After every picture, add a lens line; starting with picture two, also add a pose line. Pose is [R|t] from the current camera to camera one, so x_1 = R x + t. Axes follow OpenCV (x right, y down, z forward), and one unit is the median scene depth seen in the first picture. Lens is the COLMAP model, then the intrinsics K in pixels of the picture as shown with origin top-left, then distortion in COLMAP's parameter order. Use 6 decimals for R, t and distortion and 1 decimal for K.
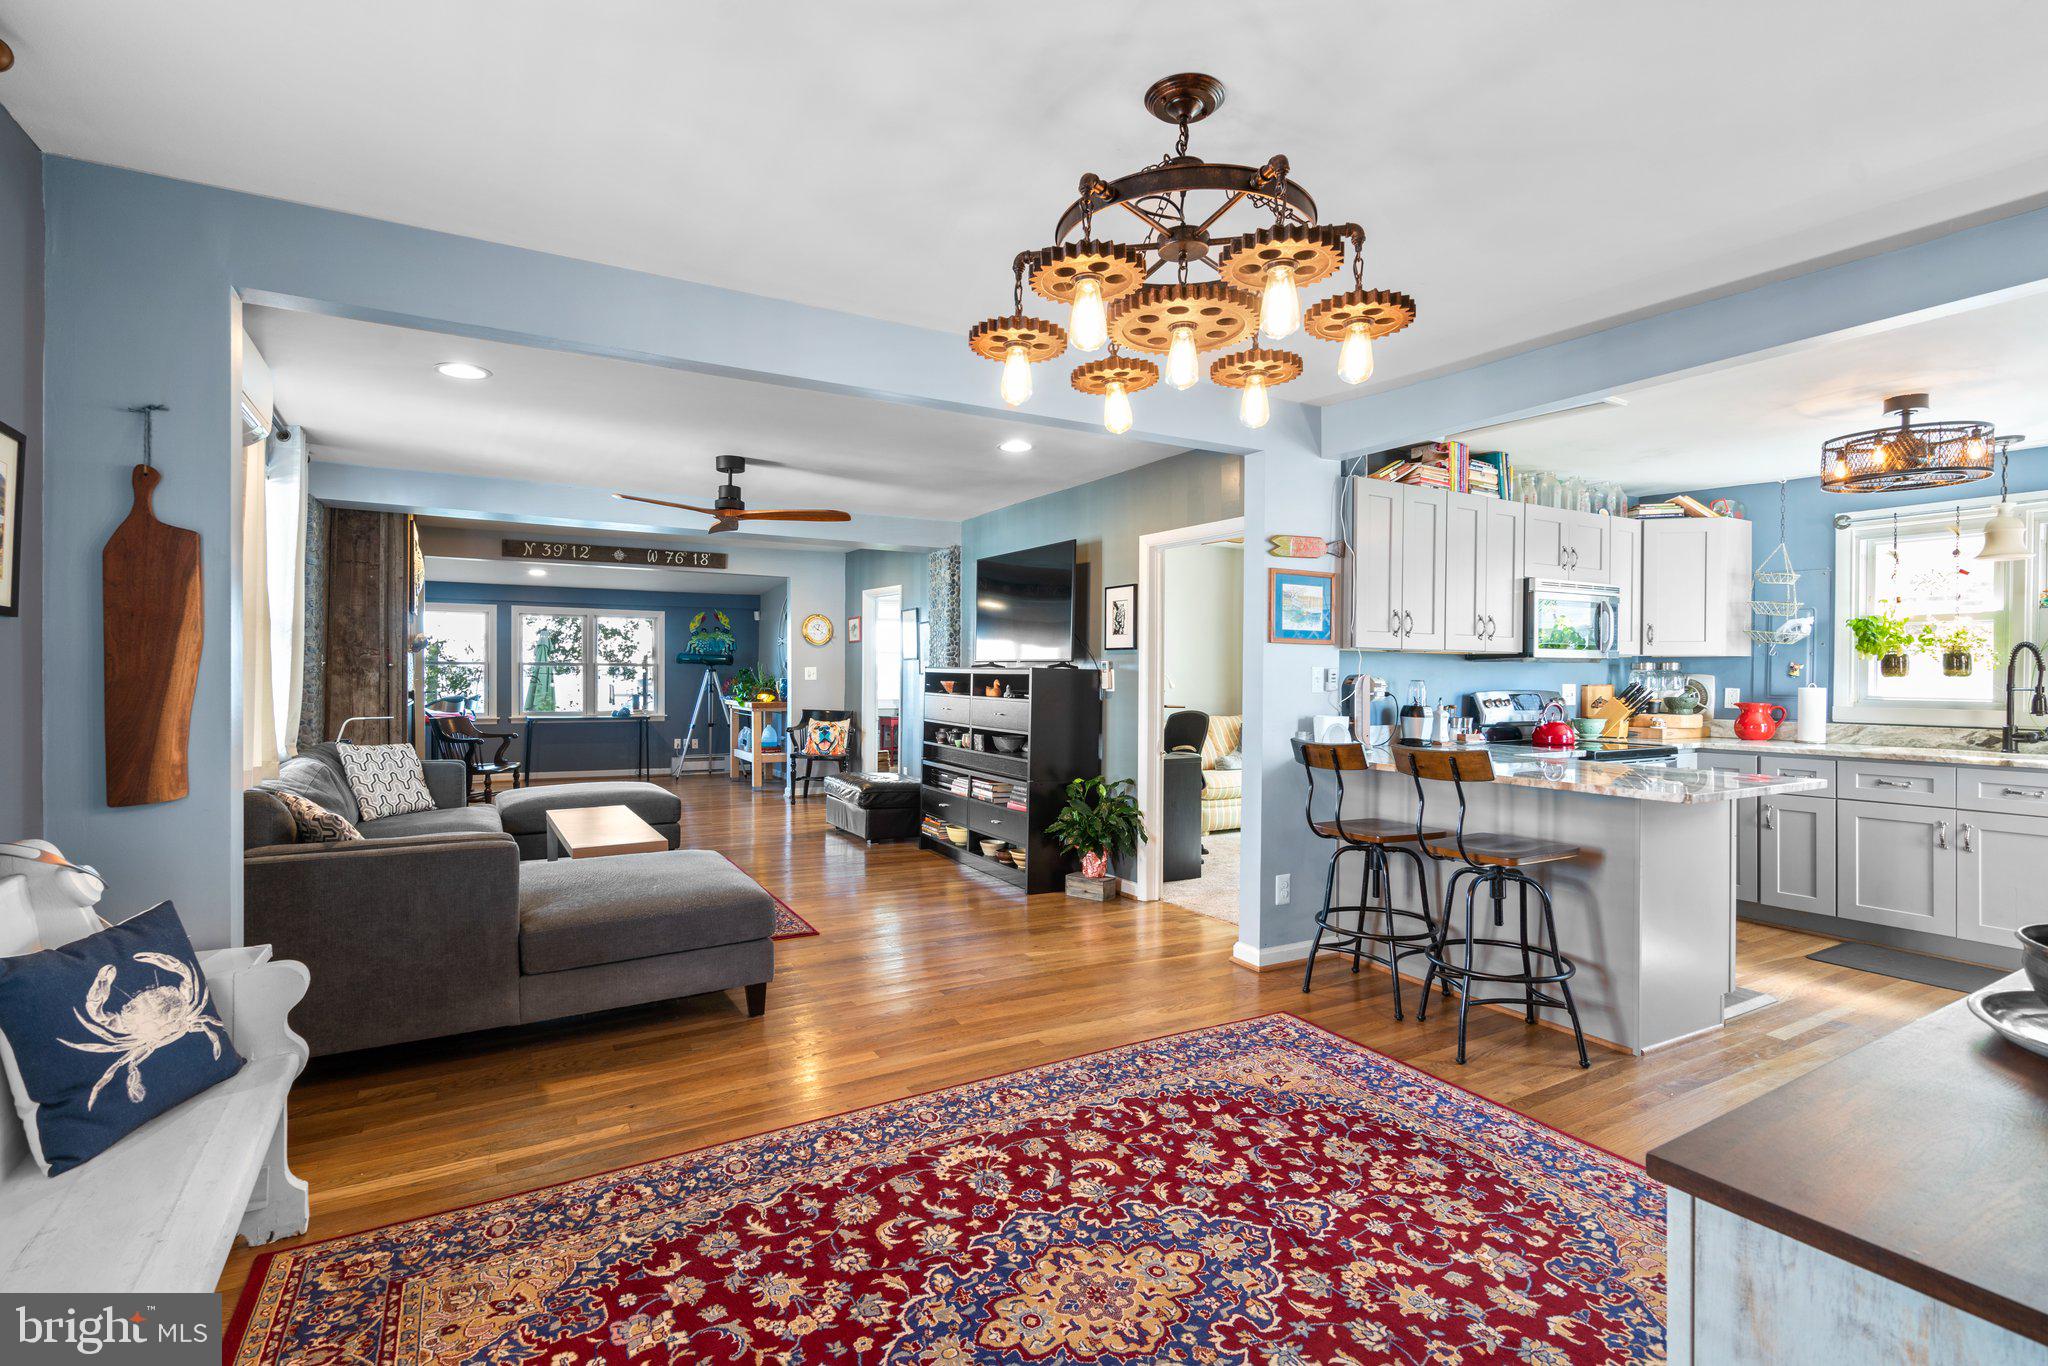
lens RADIAL K [[963.1, 0, 1014.4], [0, 963.1, 690.4], [0, 0, 1]] dist [-0.002519, -0.000135]
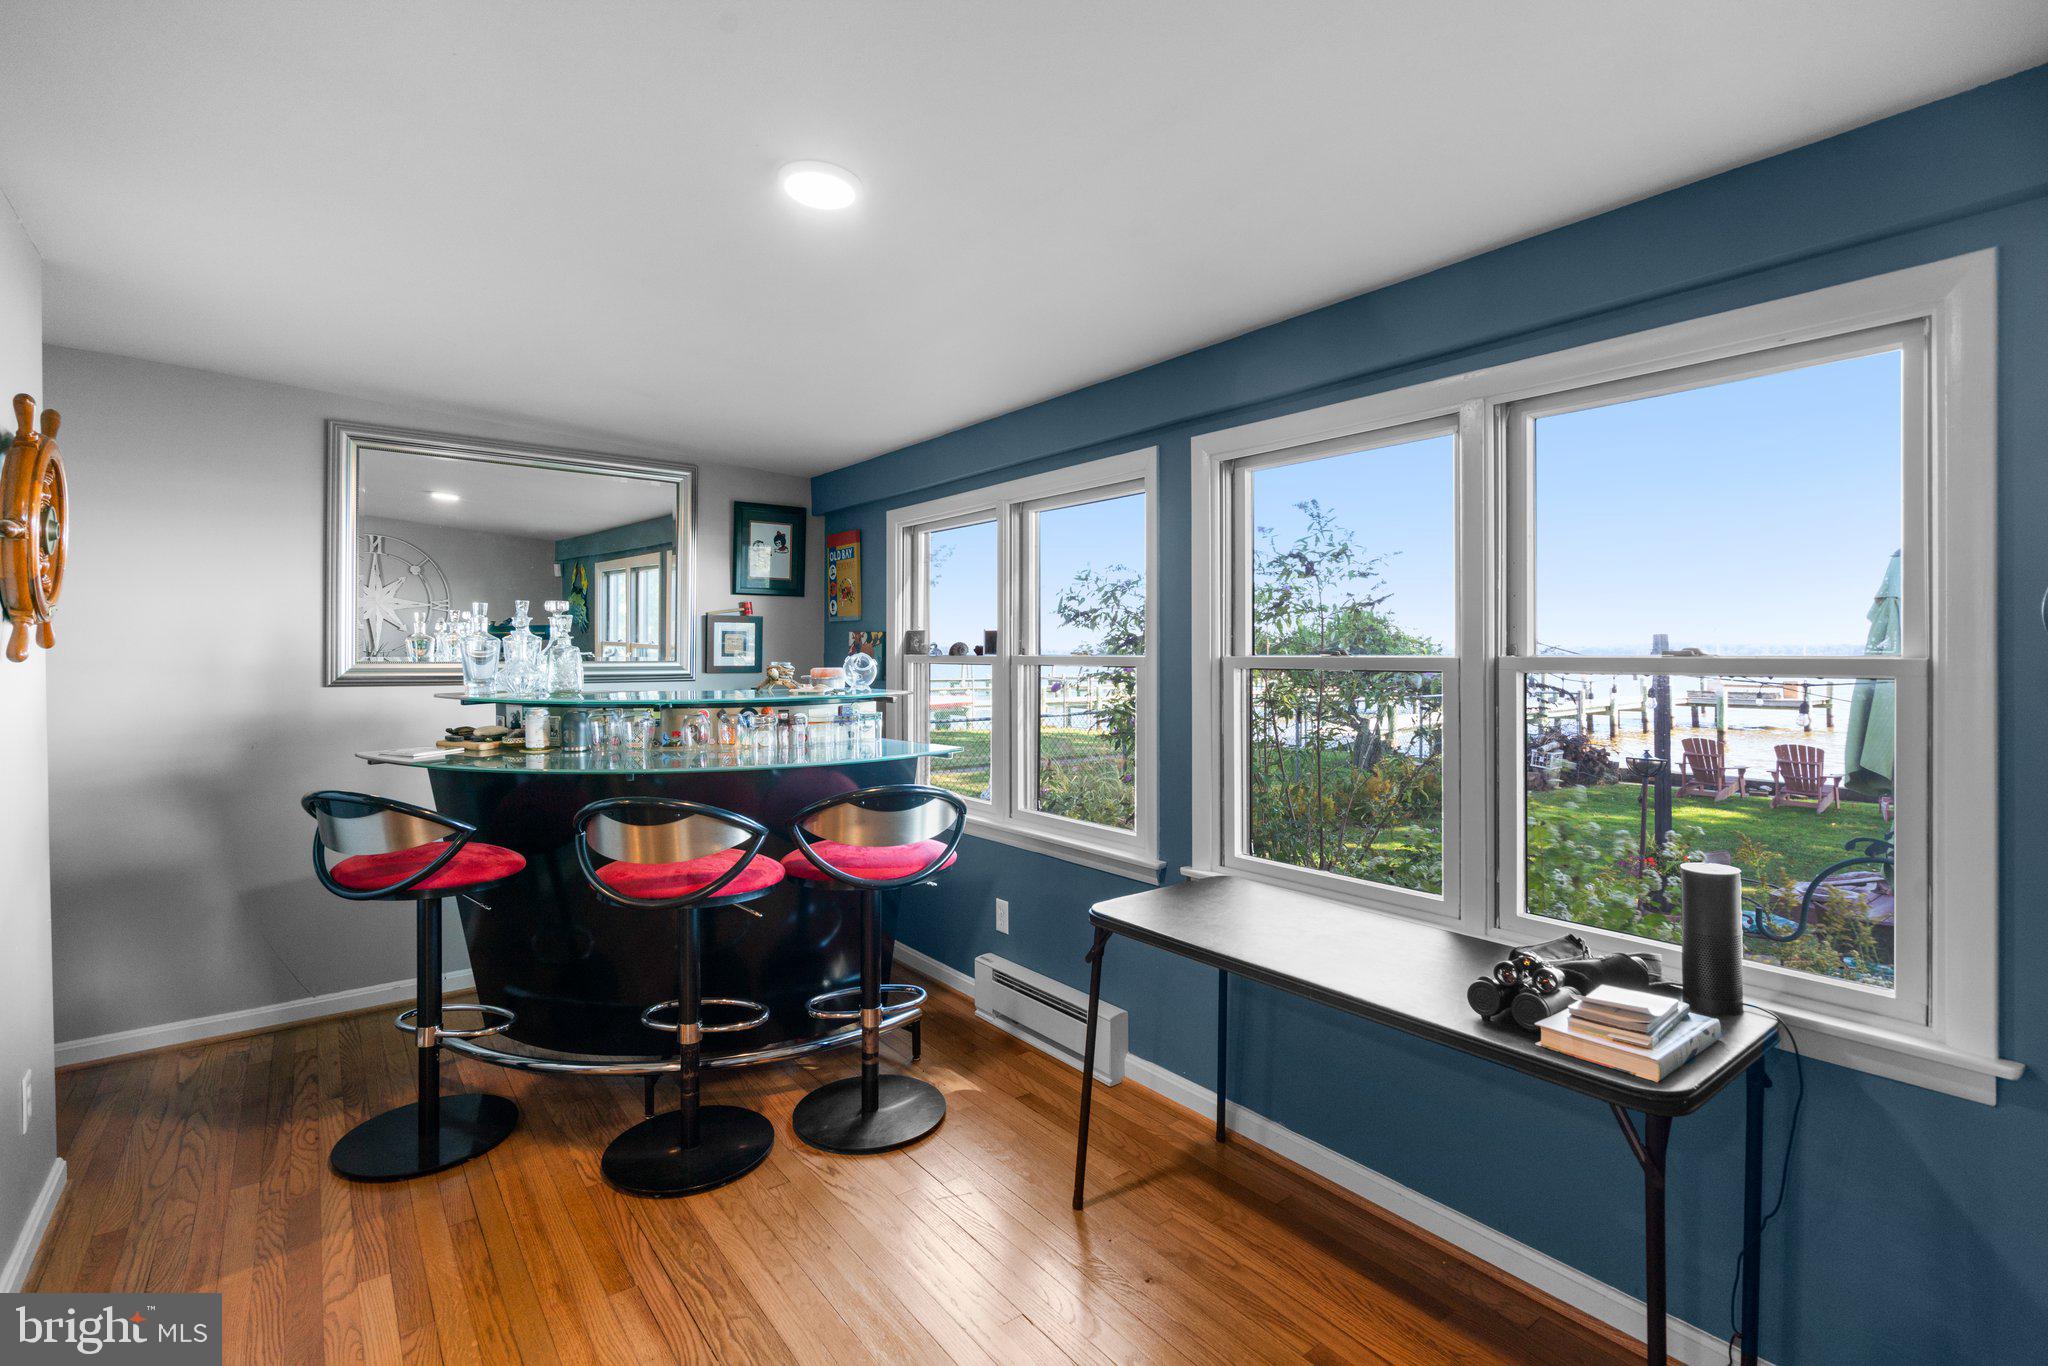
lens RADIAL K [[943.3, 0, 1026.1], [0, 943.3, 654.0], [0, 0, 1]] dist [-0.001350, -0.000003]
pose [[0.139676, -0.004985, -0.990185, -0.439920], [-0.014883, 0.999864, -0.007133, -0.043814], [0.990085, 0.015733, 0.139583, 1.463206]]
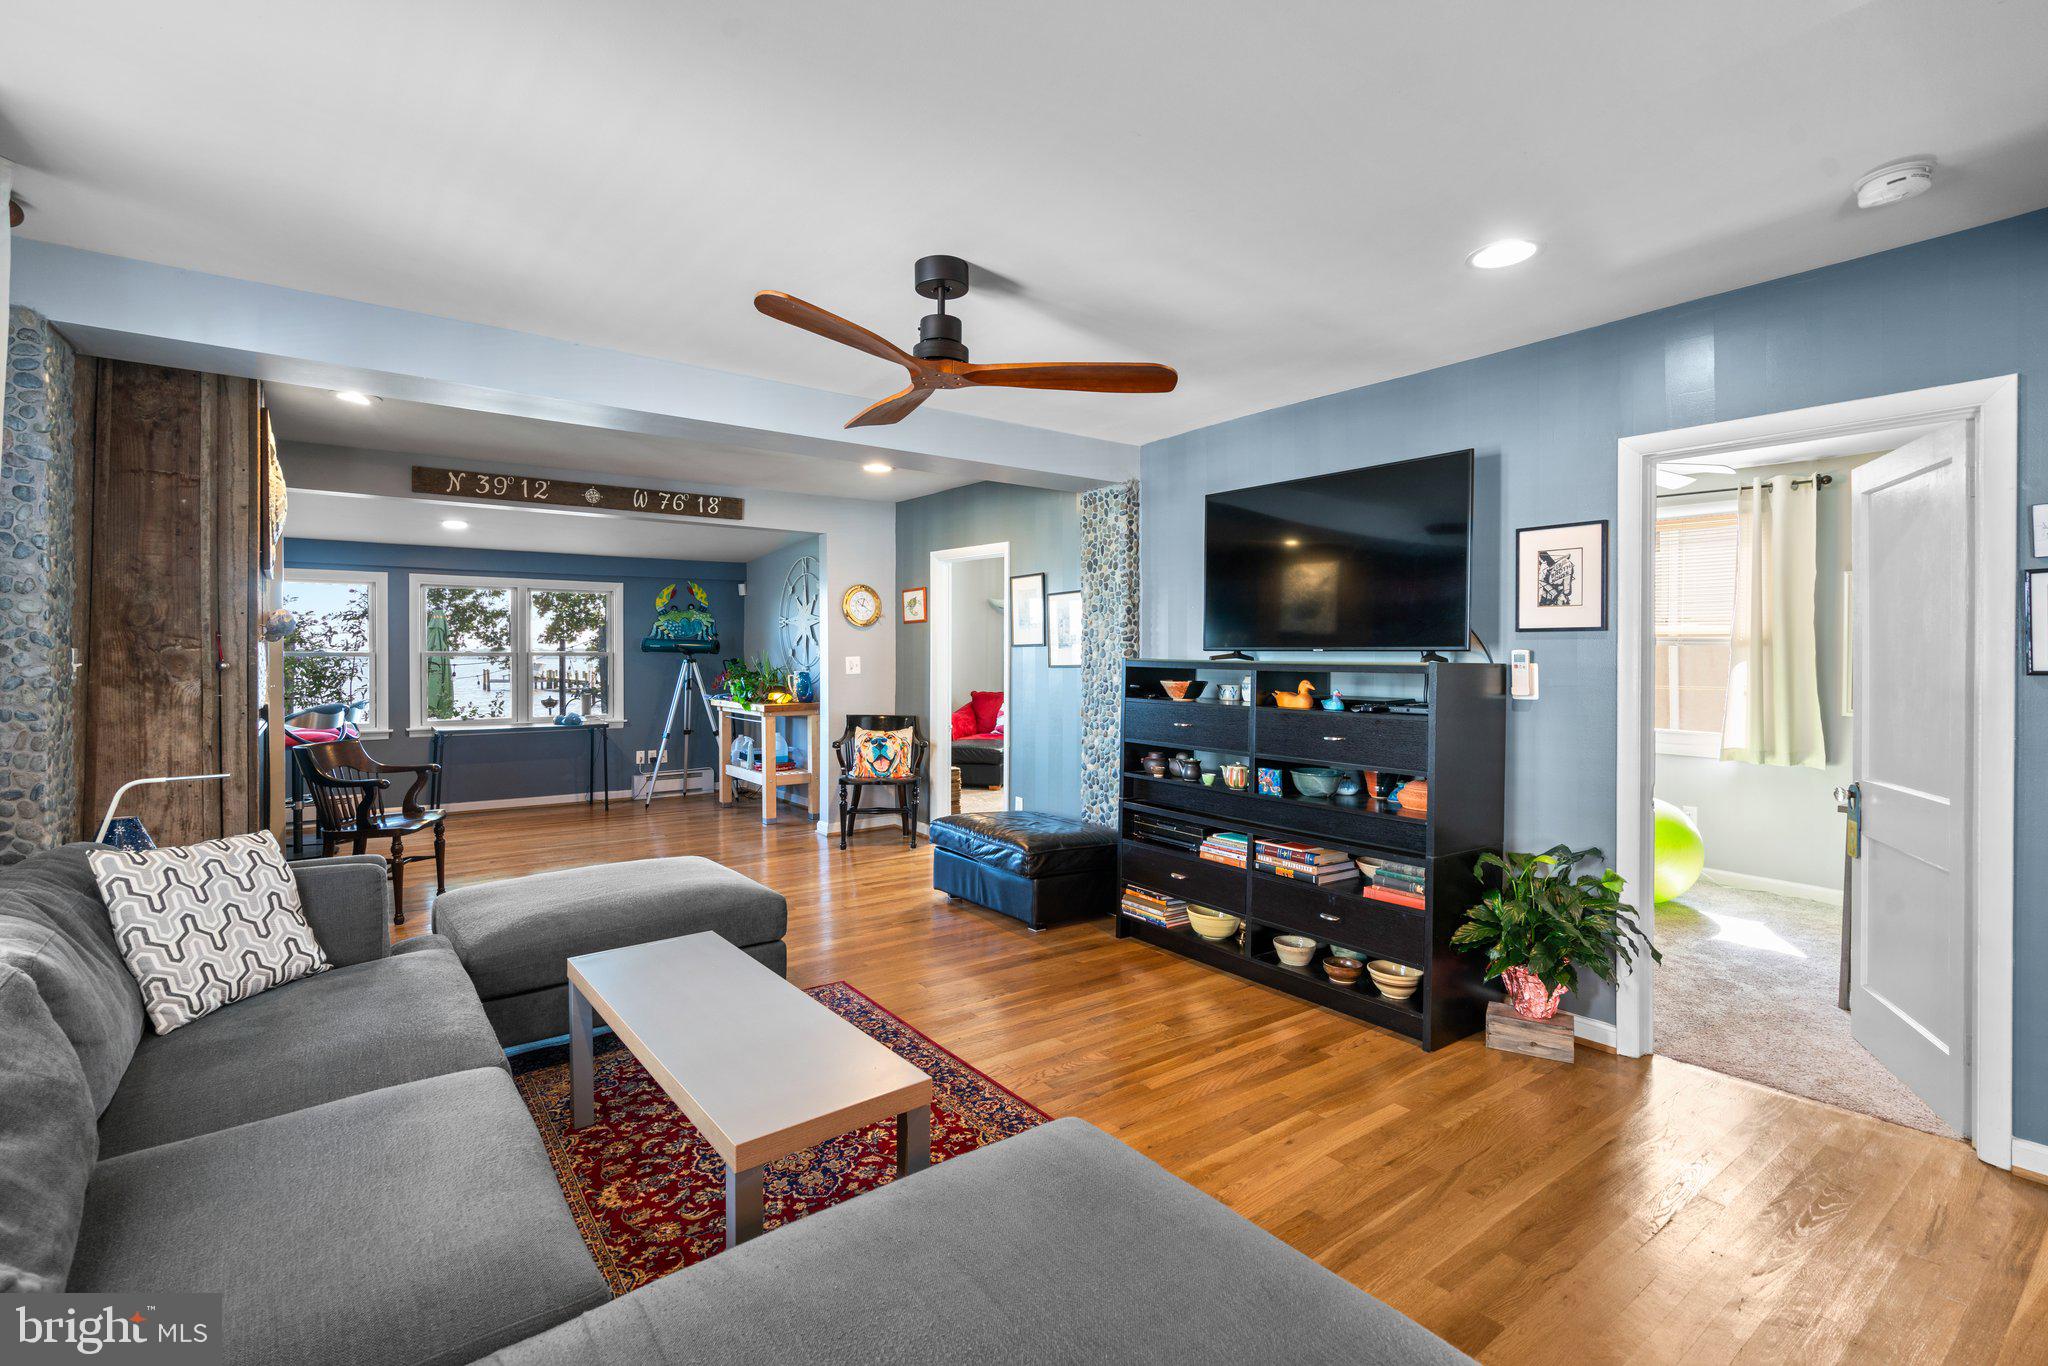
lens RADIAL K [[935.7, 0, 1019.9], [0, 935.7, 664.3], [0, 0, 1]] dist [-0.004407, 0.000459]
pose [[0.991570, -0.009392, 0.129232, -0.255621], [0.010222, 0.999931, -0.005764, -0.018578], [-0.129169, 0.007036, 0.991598, 0.395929]]
